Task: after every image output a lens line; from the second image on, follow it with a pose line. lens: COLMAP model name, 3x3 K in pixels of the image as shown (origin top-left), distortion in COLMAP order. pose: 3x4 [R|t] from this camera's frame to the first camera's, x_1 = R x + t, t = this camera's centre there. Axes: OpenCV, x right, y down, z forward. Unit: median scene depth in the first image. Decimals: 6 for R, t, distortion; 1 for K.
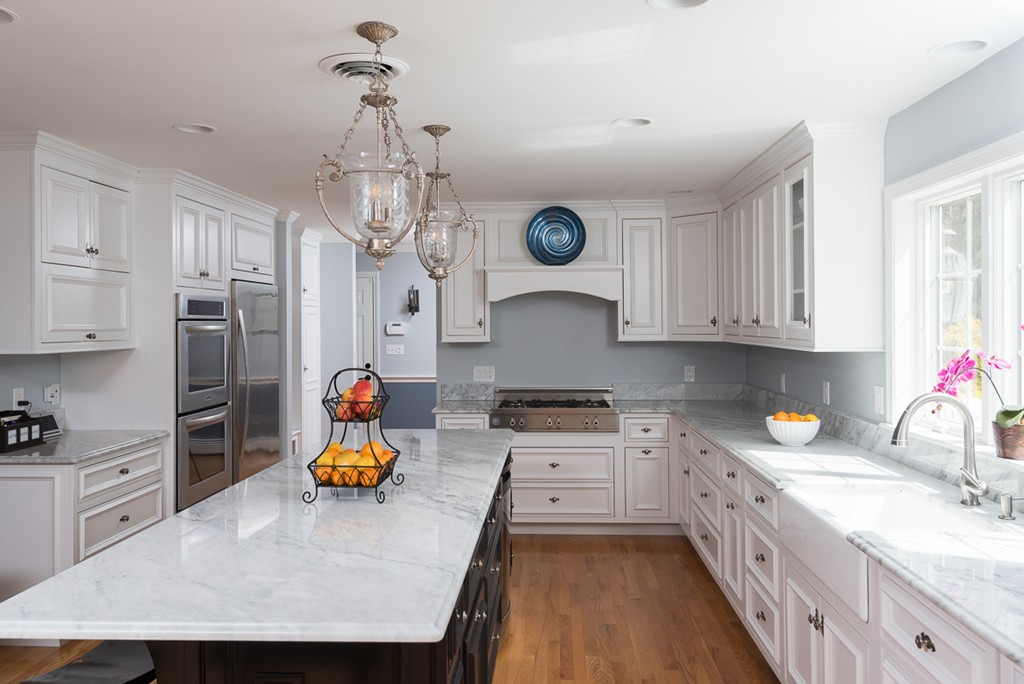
lens RADIAL K [[801.9, 0, 512.0], [0, 801.9, 342.0], [0, 0, 1]] dist [0.010867, 0.000327]
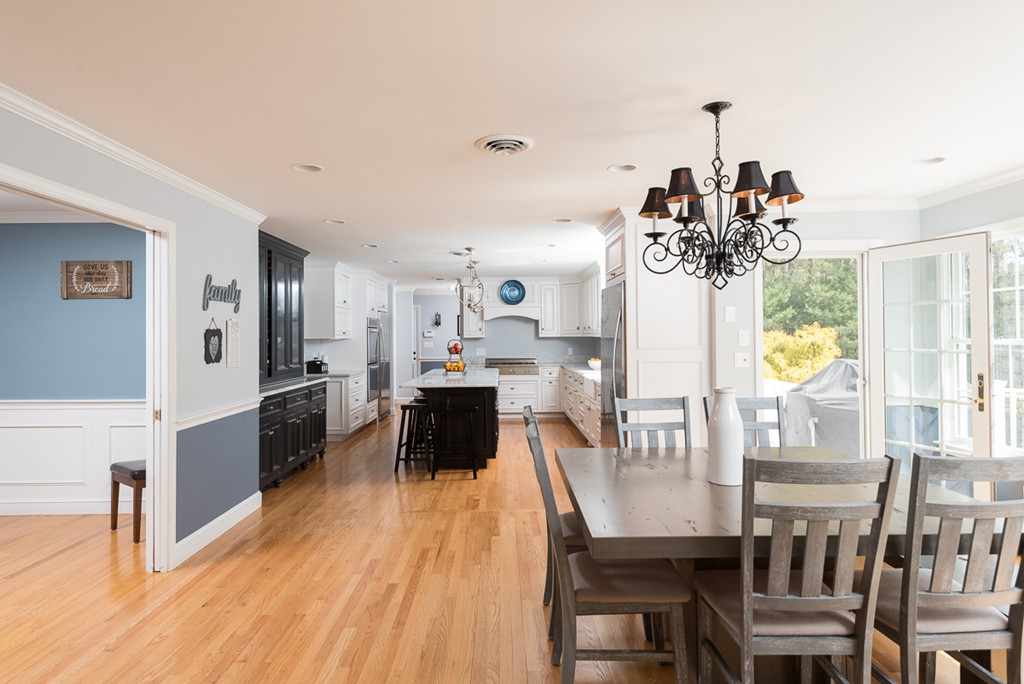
lens RADIAL K [[609.2, 0, 512.0], [0, 609.2, 342.0], [0, 0, 1]] dist [0.002836, 0.000053]
pose [[0.997777, -0.001081, 0.066632, -0.085951], [0.002102, 0.999881, -0.015254, 0.053612], [-0.066607, 0.015360, 0.997661, -1.015130]]
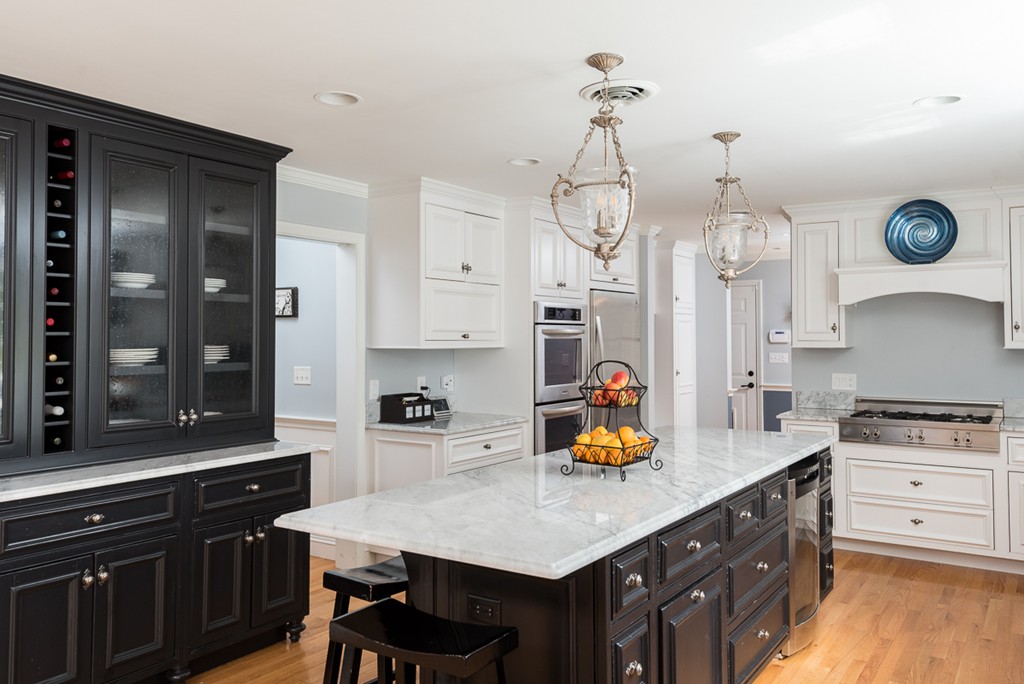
lens RADIAL K [[789.3, 0, 510.2], [0, 789.3, 346.7], [0, 0, 1]] dist [-0.000148, -0.006060]
pose [[0.854068, 0.010610, -0.520052, 0.158572], [-0.016007, 0.999855, -0.005889, 0.013792], [0.519914, 0.013354, 0.854114, -0.010459]]
